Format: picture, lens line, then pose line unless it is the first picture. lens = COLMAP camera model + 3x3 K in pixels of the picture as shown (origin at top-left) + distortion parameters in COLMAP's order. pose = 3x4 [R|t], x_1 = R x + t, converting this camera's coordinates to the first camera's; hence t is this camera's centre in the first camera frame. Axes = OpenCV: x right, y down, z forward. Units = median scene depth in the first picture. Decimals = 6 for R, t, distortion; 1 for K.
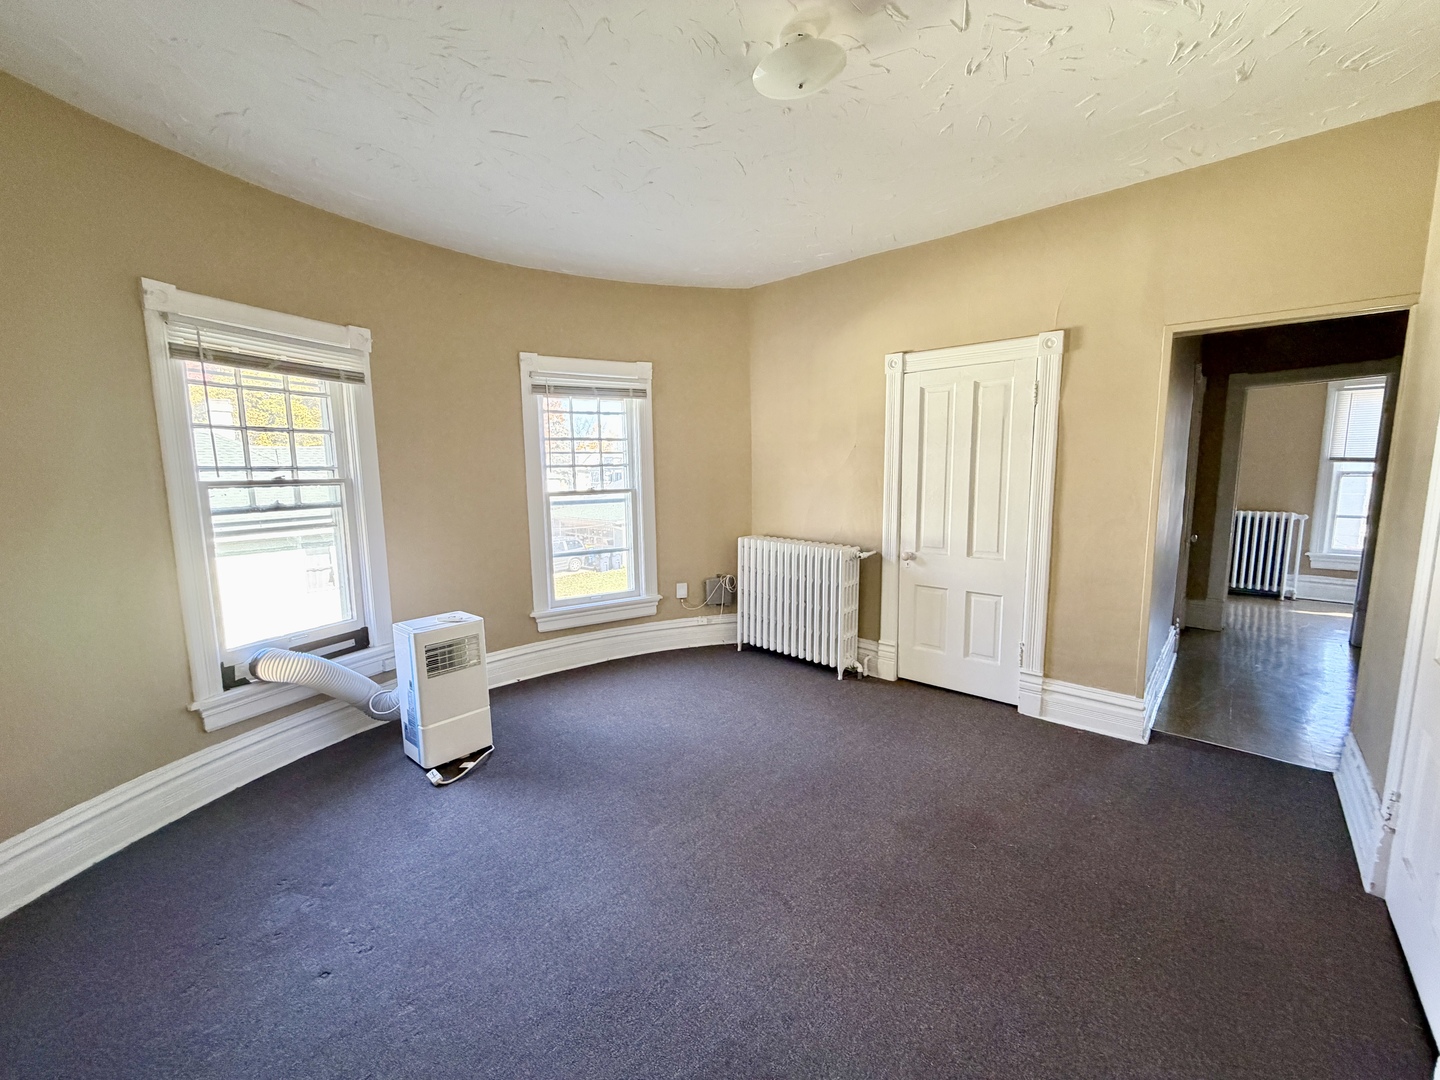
lens RADIAL K [[581.1, 0, 717.0], [0, 581.1, 538.4], [0, 0, 1]] dist [0.003127, 0.000071]
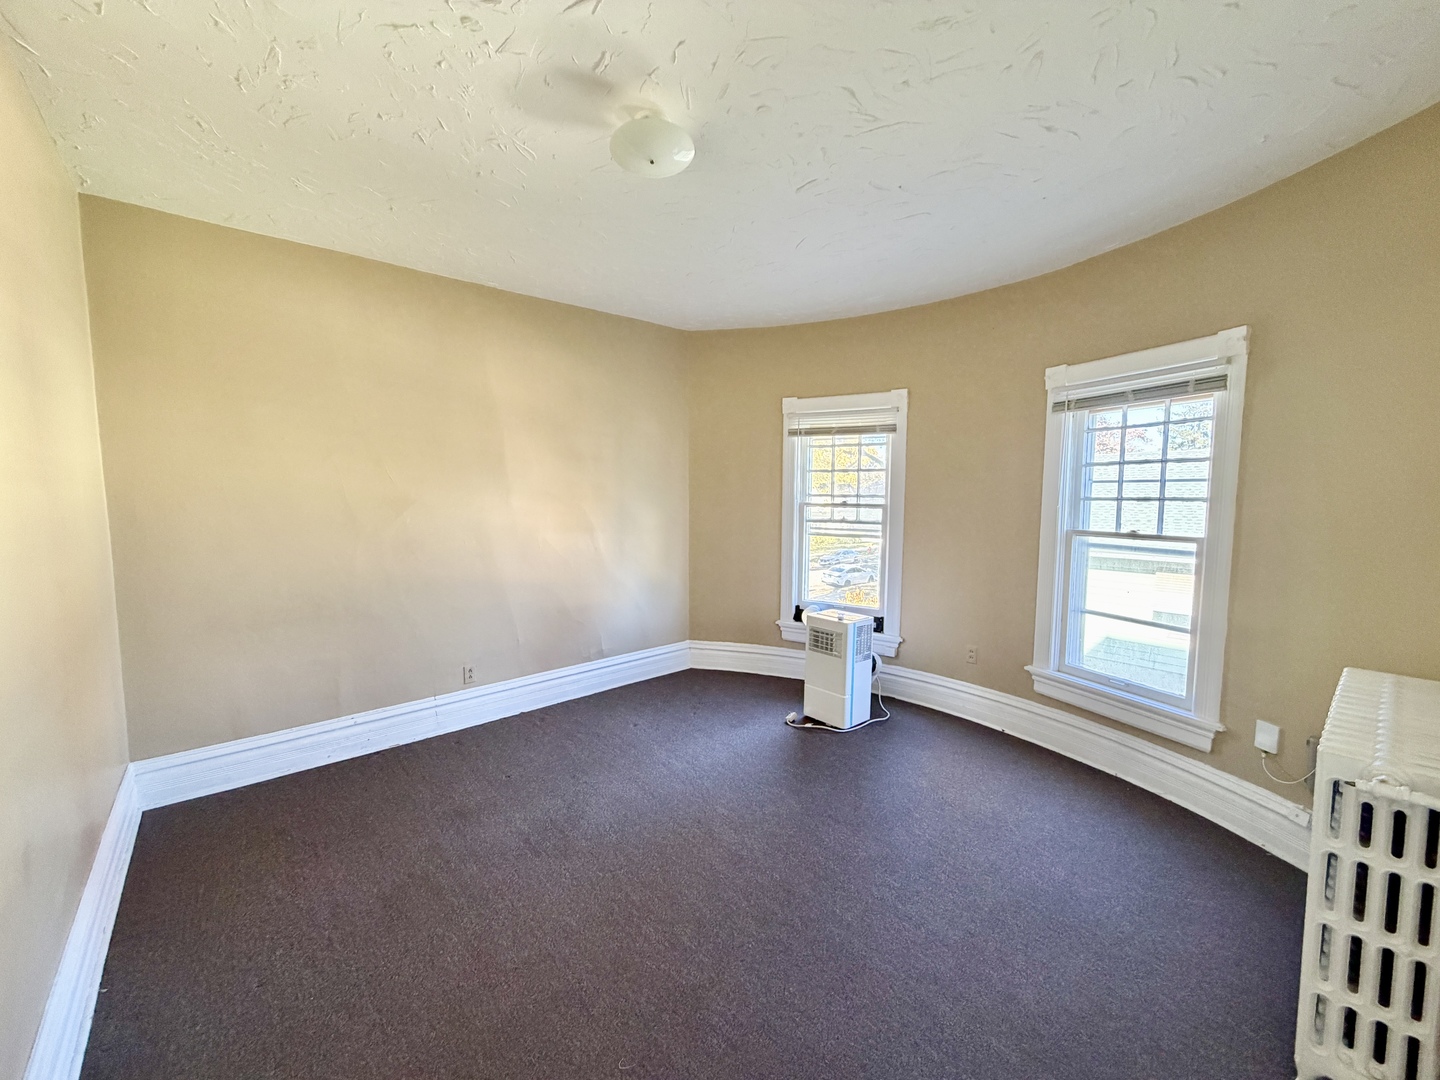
lens RADIAL K [[581.1, 0, 716.1], [0, 581.1, 537.5], [0, 0, 1]] dist [0.003127, 0.000071]
pose [[-0.127129, 0.085957, -0.988155, 0.781463], [-0.130643, 0.986108, 0.102586, -0.119095], [0.983245, 0.142137, -0.114133, 0.819178]]
